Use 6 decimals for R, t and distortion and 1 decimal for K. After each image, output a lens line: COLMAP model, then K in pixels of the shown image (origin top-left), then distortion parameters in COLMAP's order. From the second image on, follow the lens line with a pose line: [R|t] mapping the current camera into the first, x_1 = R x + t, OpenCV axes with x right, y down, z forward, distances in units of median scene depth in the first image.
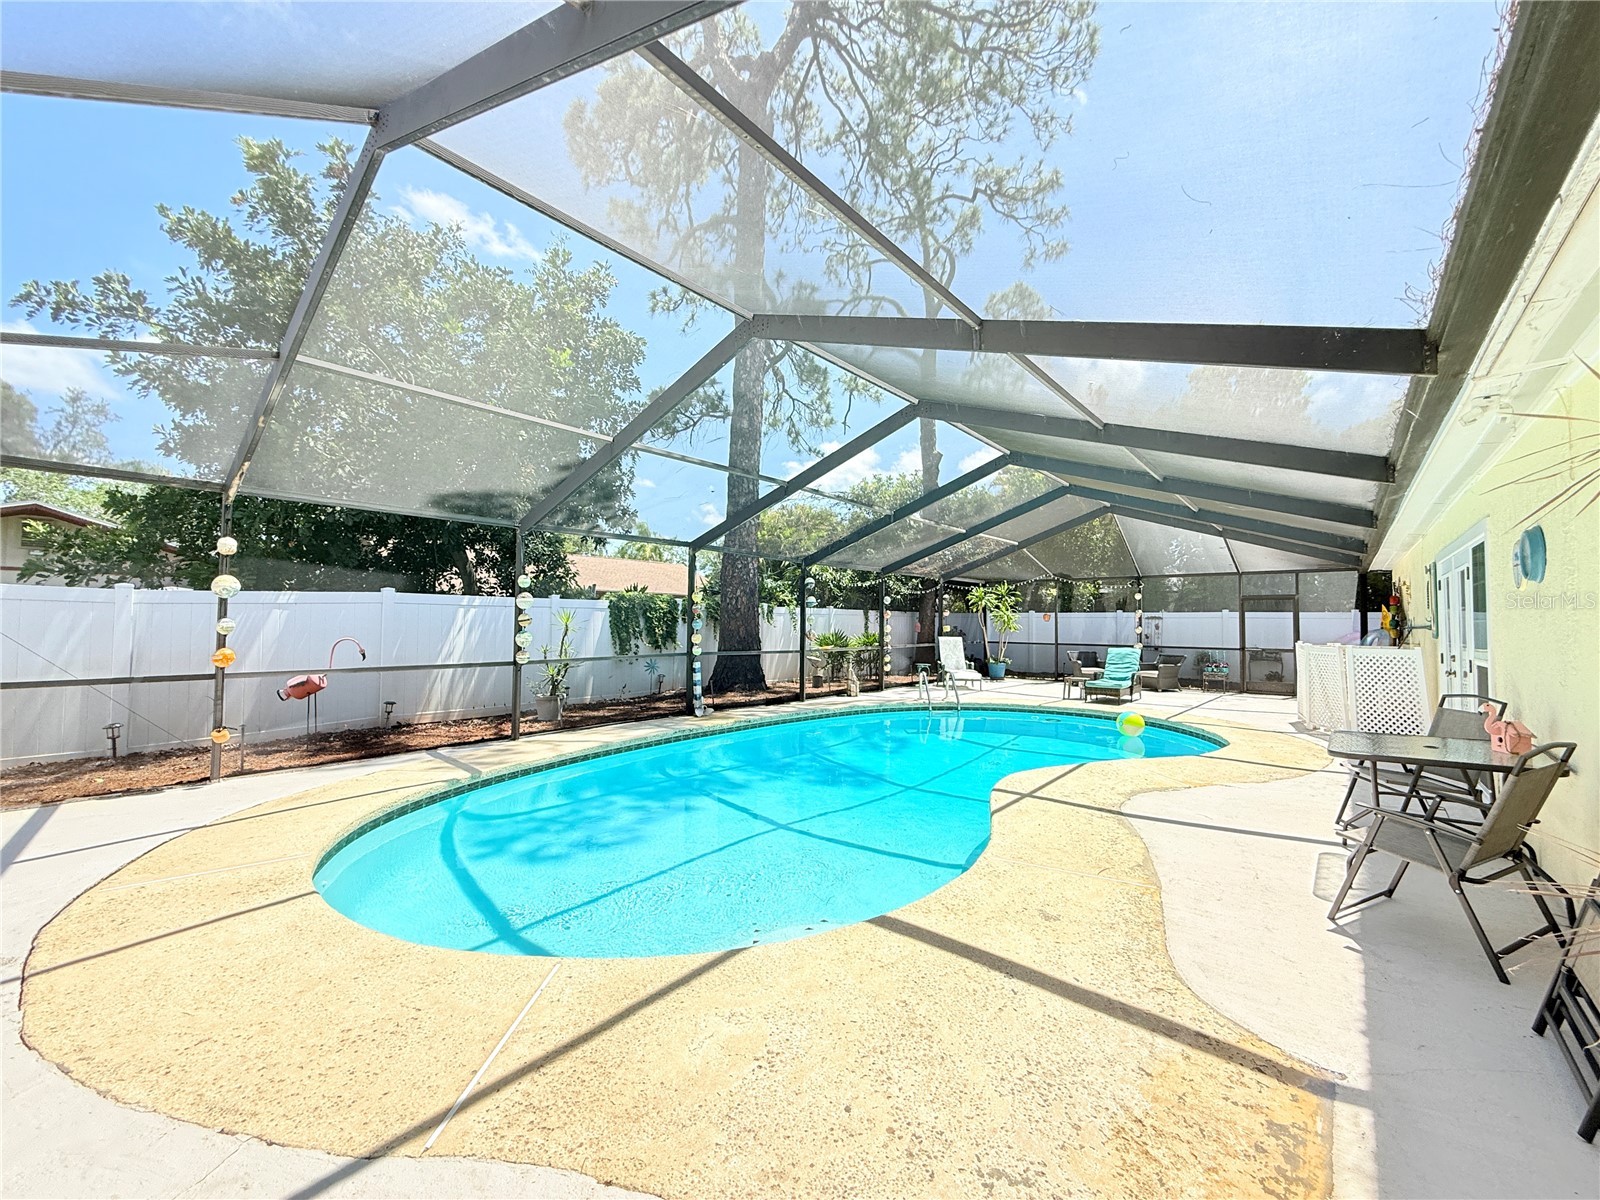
lens RADIAL K [[639.0, 0, 799.8], [0, 639.0, 597.9], [0, 0, 1]] dist [-0.001392, 0.001059]
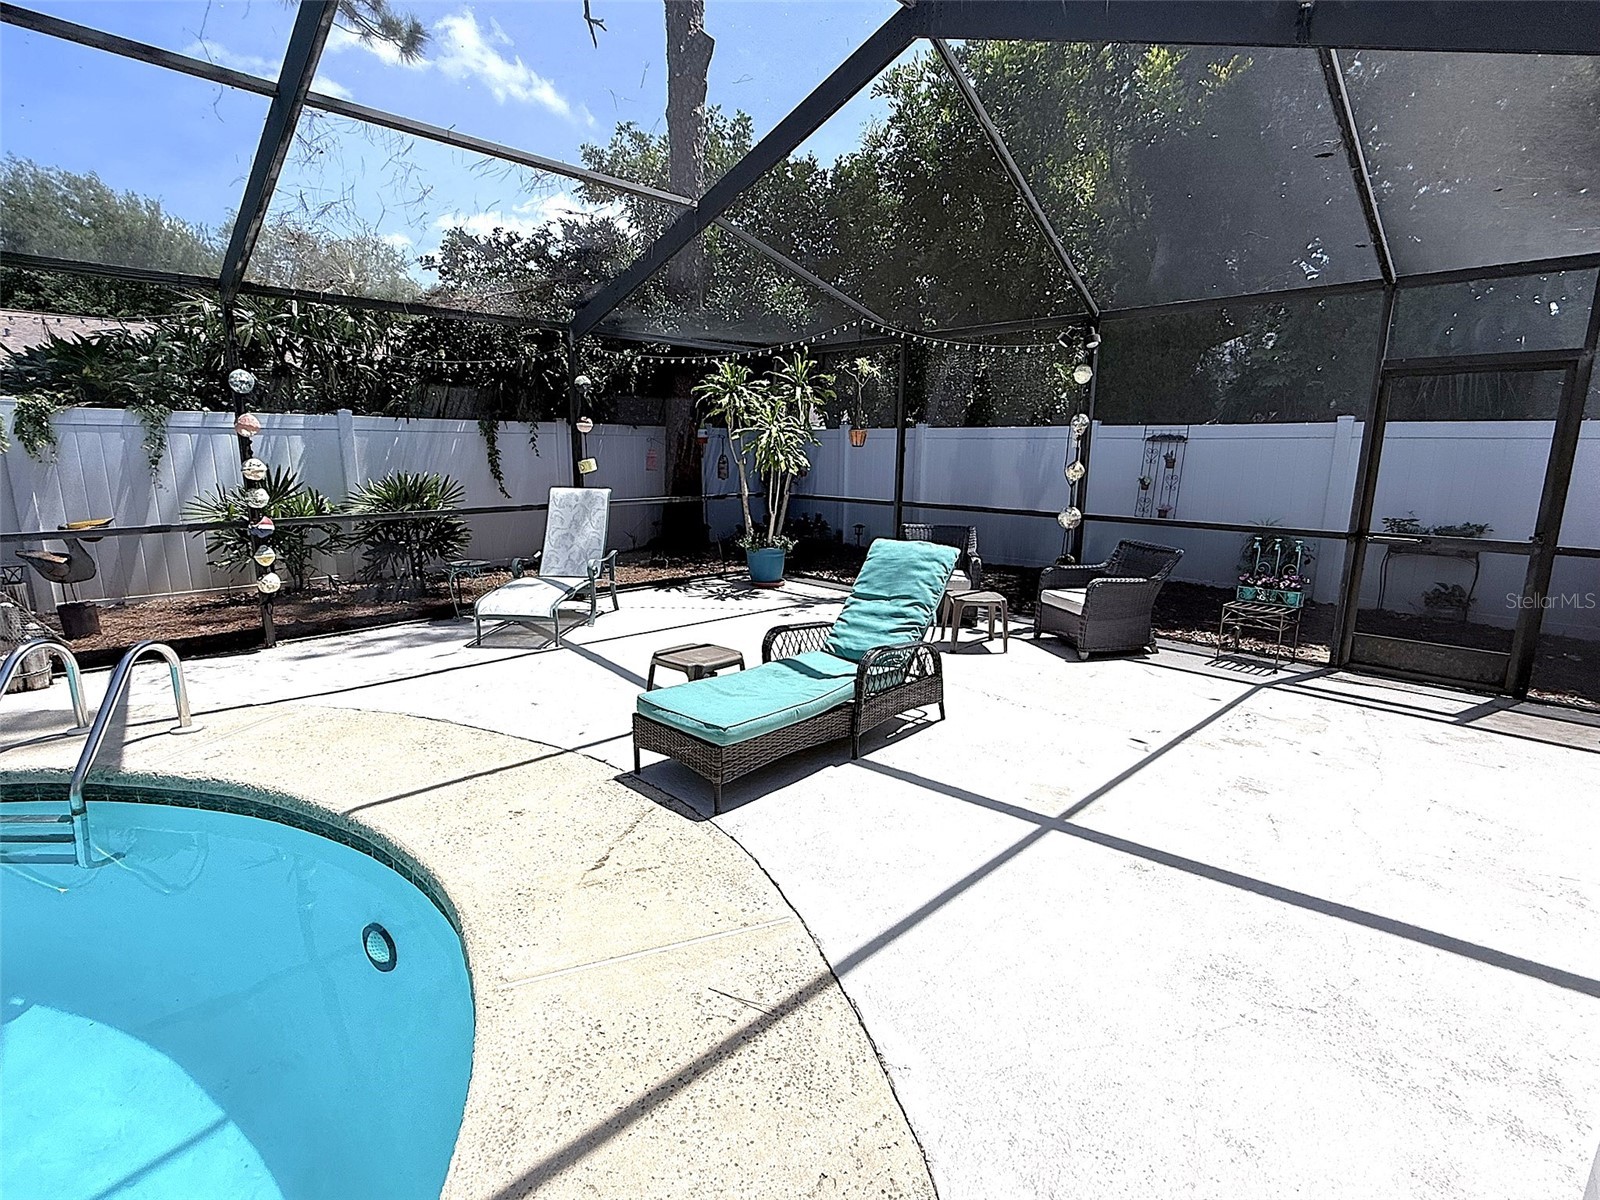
lens RADIAL K [[762.8, 0, 800.0], [0, 762.8, 600.0], [0, 0, 1]] dist [0.000989, 0.000285]
pose [[0.997519, 0.013626, -0.069067, 0.439251], [0.002733, 0.972854, 0.231405, 0.022598], [0.070345, -0.231020, 0.970403, 0.599778]]
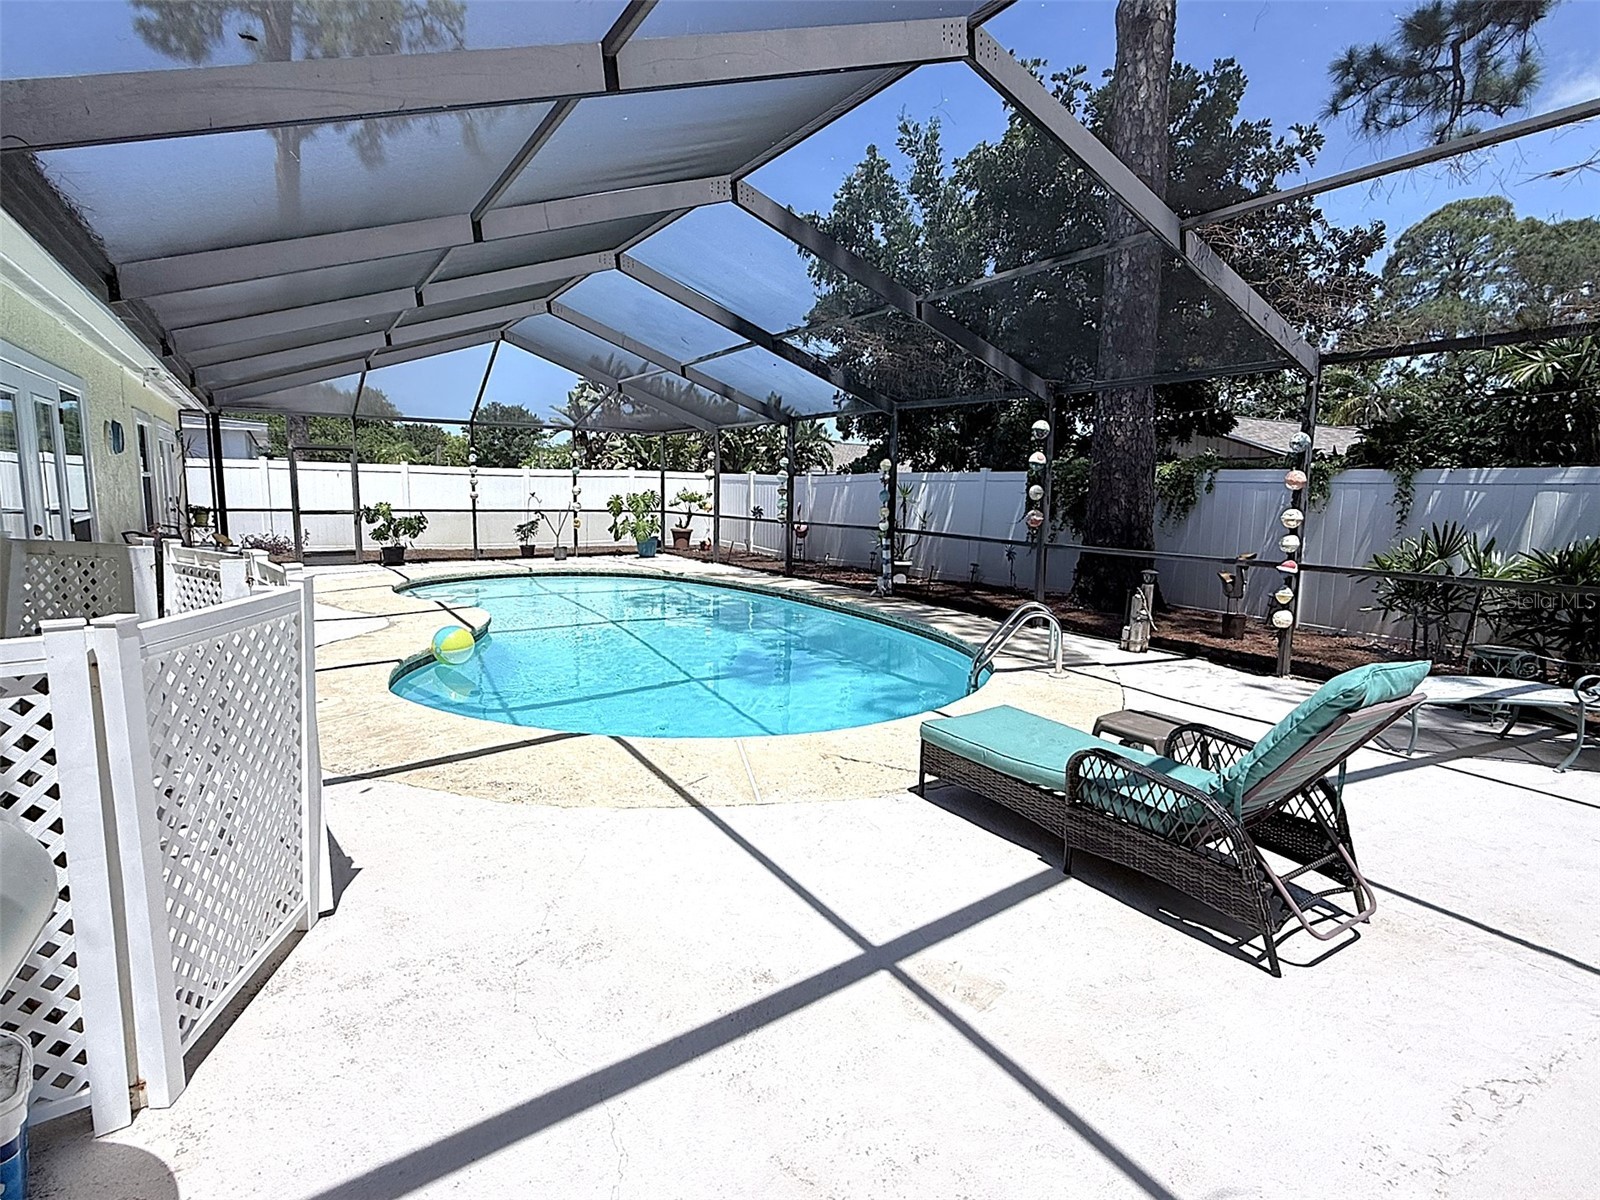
lens RADIAL K [[818.3, 0, 799.8], [0, 818.3, 598.1], [0, 0, 1]] dist [0.001947, -0.000201]
pose [[-0.297585, 0.114473, -0.947807, 0.673044], [0.012688, 0.993172, 0.115969, 0.034271], [0.954611, 0.022485, -0.297006, 0.843323]]
